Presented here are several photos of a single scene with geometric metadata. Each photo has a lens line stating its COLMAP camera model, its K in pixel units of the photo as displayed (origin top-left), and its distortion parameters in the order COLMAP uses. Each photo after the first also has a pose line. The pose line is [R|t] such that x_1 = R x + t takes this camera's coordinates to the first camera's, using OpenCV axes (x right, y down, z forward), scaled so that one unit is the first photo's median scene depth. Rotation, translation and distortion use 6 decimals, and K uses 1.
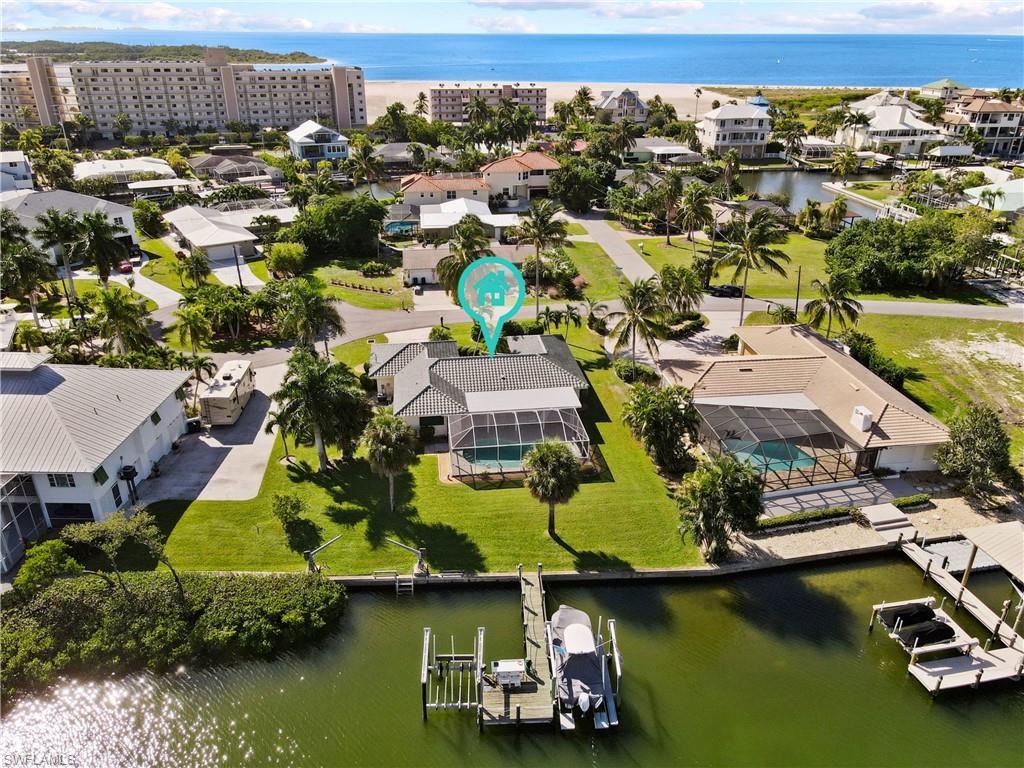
lens RADIAL K [[747.8, 0, 512.0], [0, 747.8, 384.0], [0, 0, 1]] dist [0.009870, 0.007360]
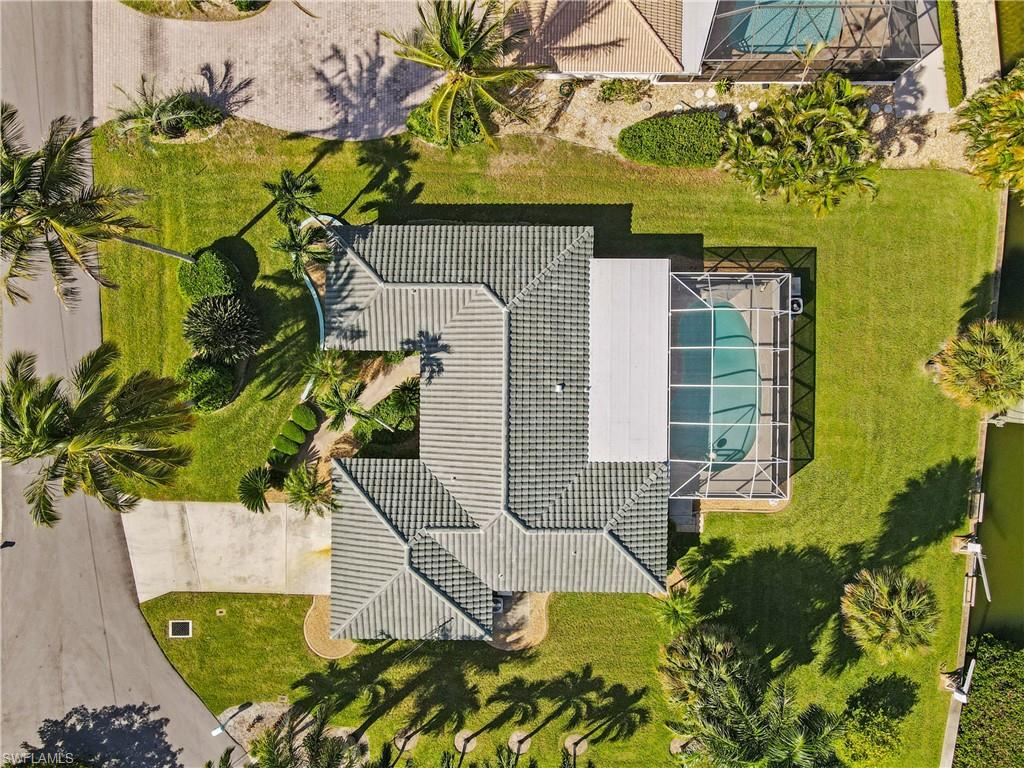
lens RADIAL K [[747.8, 0, 512.0], [0, 747.8, 384.0], [0, 0, 1]] dist [0.009870, 0.007360]
pose [[0.138538, -0.990178, -0.018846, -0.003119], [0.425929, 0.042391, 0.903763, -0.322869], [-0.894087, -0.133232, 0.427619, 0.529343]]
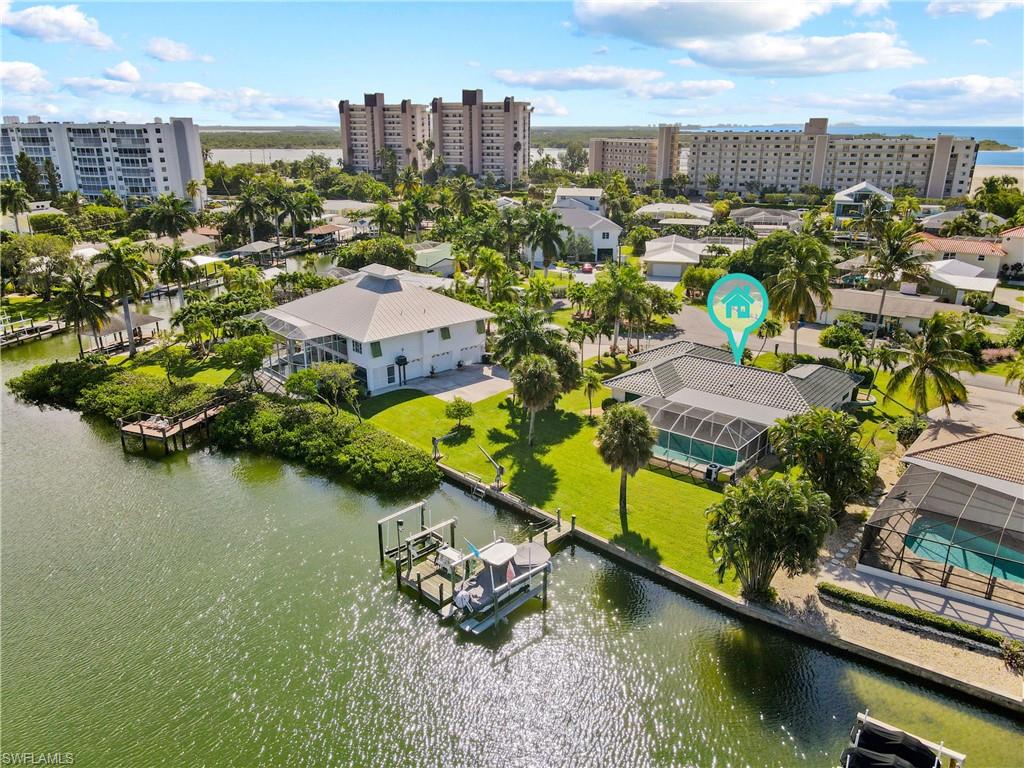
lens RADIAL K [[747.8, 0, 512.0], [0, 747.8, 384.0], [0, 0, 1]] dist [0.009870, 0.007360]
pose [[0.679497, 0.232745, -0.695783, 0.300258], [-0.306227, 0.951762, 0.019312, 0.036985], [0.666715, 0.199945, 0.717992, 0.088711]]
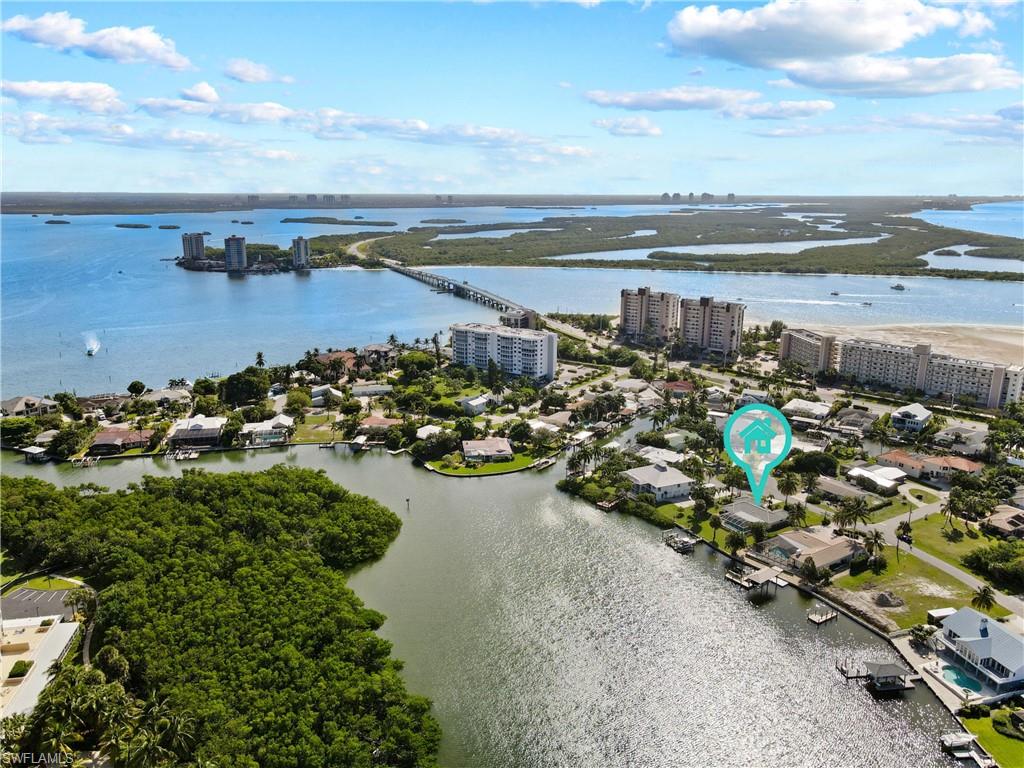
lens RADIAL K [[747.8, 0, 512.0], [0, 747.8, 384.0], [0, 0, 1]] dist [0.009870, 0.007360]
pose [[0.420412, 0.220834, -0.880049, 1.696468], [-0.385593, 0.921470, 0.047024, -0.200569], [0.821323, 0.319571, 0.472549, -1.251644]]
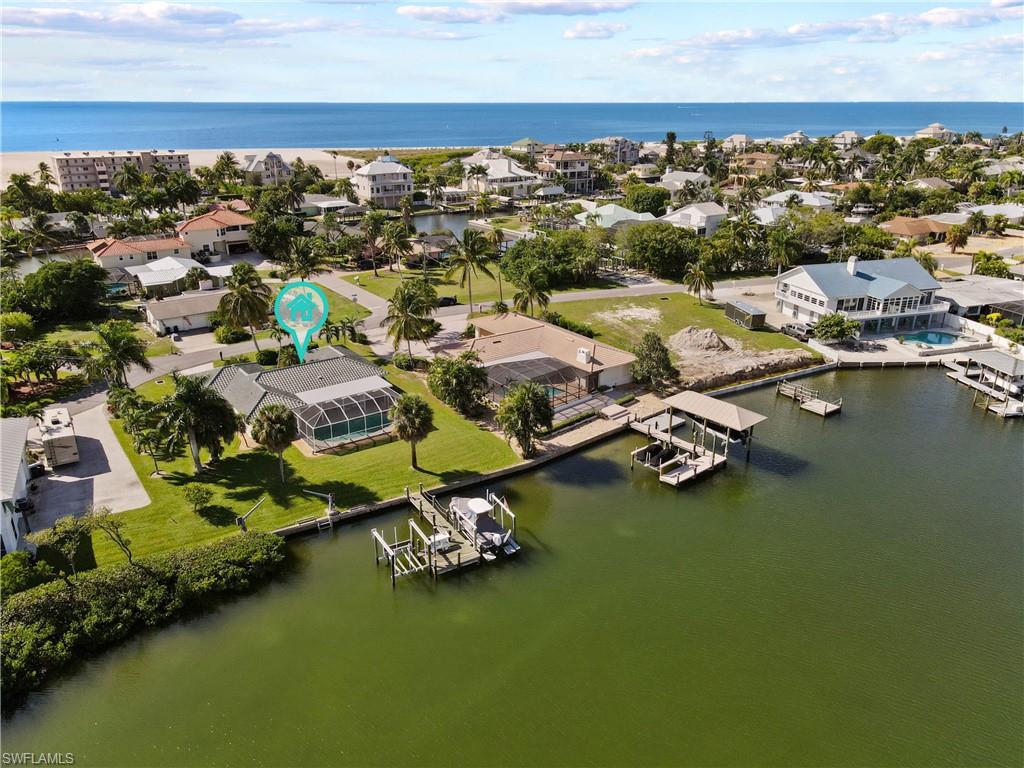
lens RADIAL K [[743.3, 0, 512.0], [0, 743.3, 384.0], [0, 0, 1]] dist [-0.005580, 0.052415]
pose [[0.879759, -0.172843, 0.442887, -0.179122], [0.205550, 0.978287, -0.026518, 0.063564], [-0.428688, 0.114365, 0.896185, -0.136506]]
